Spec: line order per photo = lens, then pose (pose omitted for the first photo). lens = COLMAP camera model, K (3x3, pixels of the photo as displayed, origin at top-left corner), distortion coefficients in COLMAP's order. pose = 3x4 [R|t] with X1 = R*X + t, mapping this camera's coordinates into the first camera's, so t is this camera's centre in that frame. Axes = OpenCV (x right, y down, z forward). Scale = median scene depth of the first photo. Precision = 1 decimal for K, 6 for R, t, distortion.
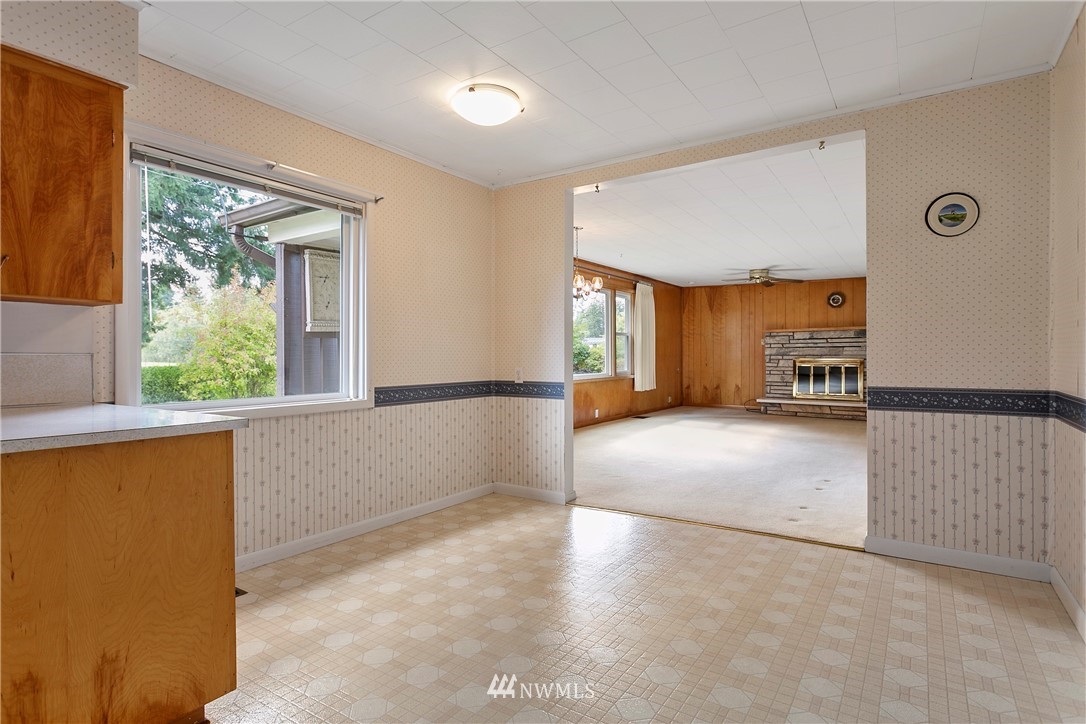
lens RADIAL K [[565.3, 0, 539.0], [0, 565.3, 354.9], [0, 0, 1]] dist [-0.006467, 0.000865]
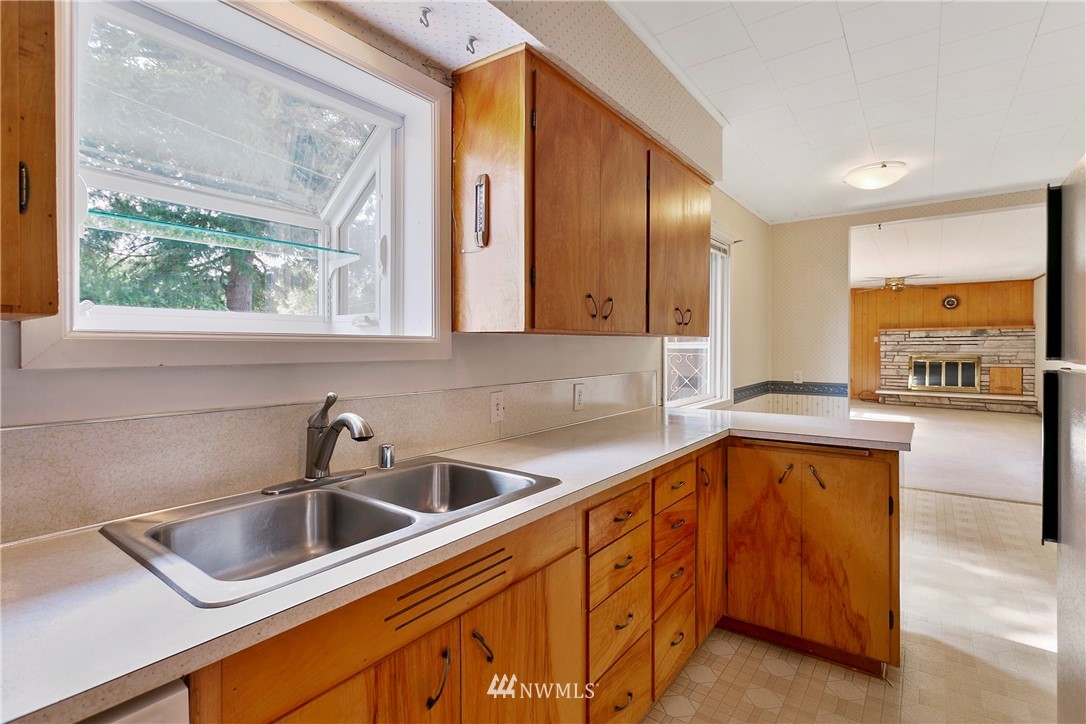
lens RADIAL K [[519.1, 0, 539.4], [0, 519.1, 346.6], [0, 0, 1]] dist [0.001374, -0.000122]
pose [[0.998979, -0.000279, -0.045178, -0.576135], [0.000545, 0.999983, 0.005867, -0.039274], [0.045176, -0.005886, 0.998962, -0.162252]]
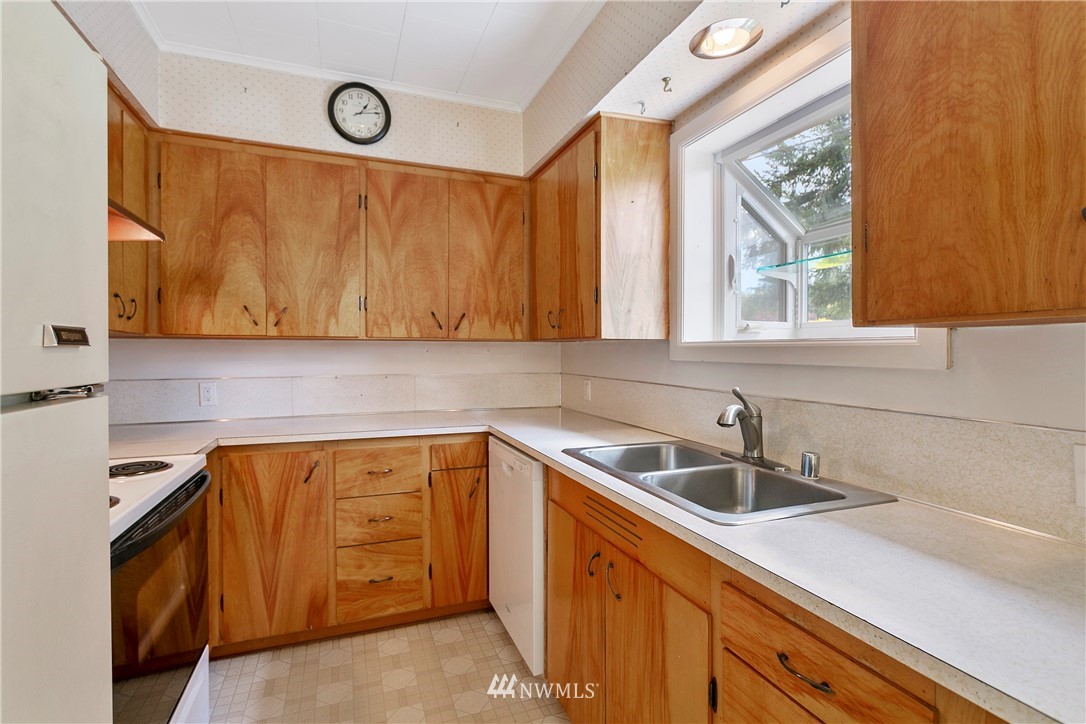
lens RADIAL K [[512.1, 0, 539.4], [0, 512.1, 356.0], [0, 0, 1]] dist [-0.004726, 0.000269]
pose [[-0.570542, 0.008970, -0.821220, -0.329742], [0.003780, 0.999958, 0.008296, -0.037360], [0.821260, 0.001629, -0.570552, 0.221577]]
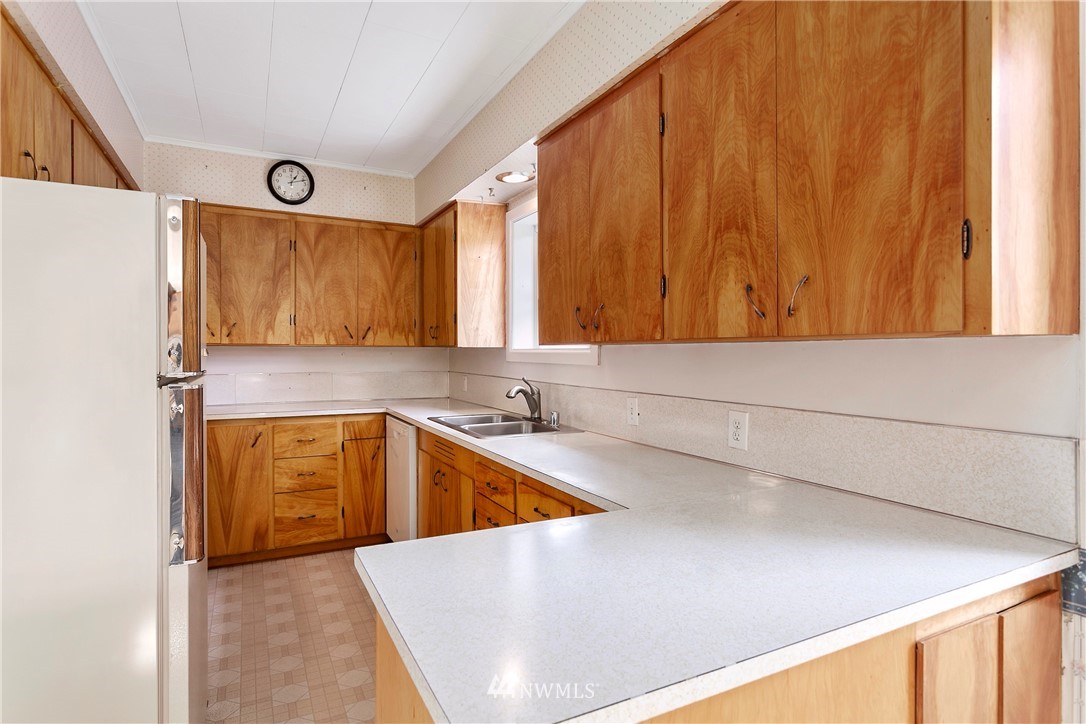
lens RADIAL K [[565.3, 0, 539.0], [0, 565.3, 354.9], [0, 0, 1]] dist [-0.006467, 0.000865]
pose [[-0.476198, 0.005536, -0.879320, -0.108478], [0.002687, 0.999985, 0.004841, -0.041601], [0.879334, -0.000058, -0.476206, 0.474096]]
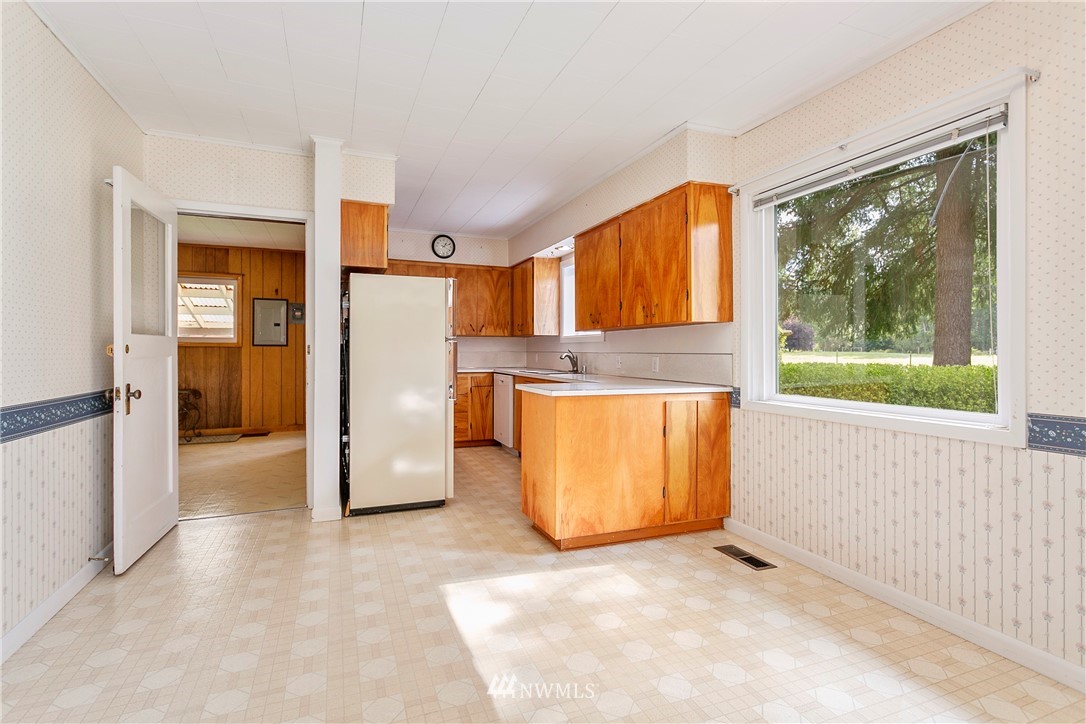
lens RADIAL K [[512.1, 0, 539.4], [0, 512.1, 356.0], [0, 0, 1]] dist [-0.004726, 0.000269]
pose [[-0.563114, 0.005153, -0.826363, 0.343261], [0.000929, 0.999984, 0.005602, -0.002444], [0.826379, 0.002386, -0.563109, 0.759075]]
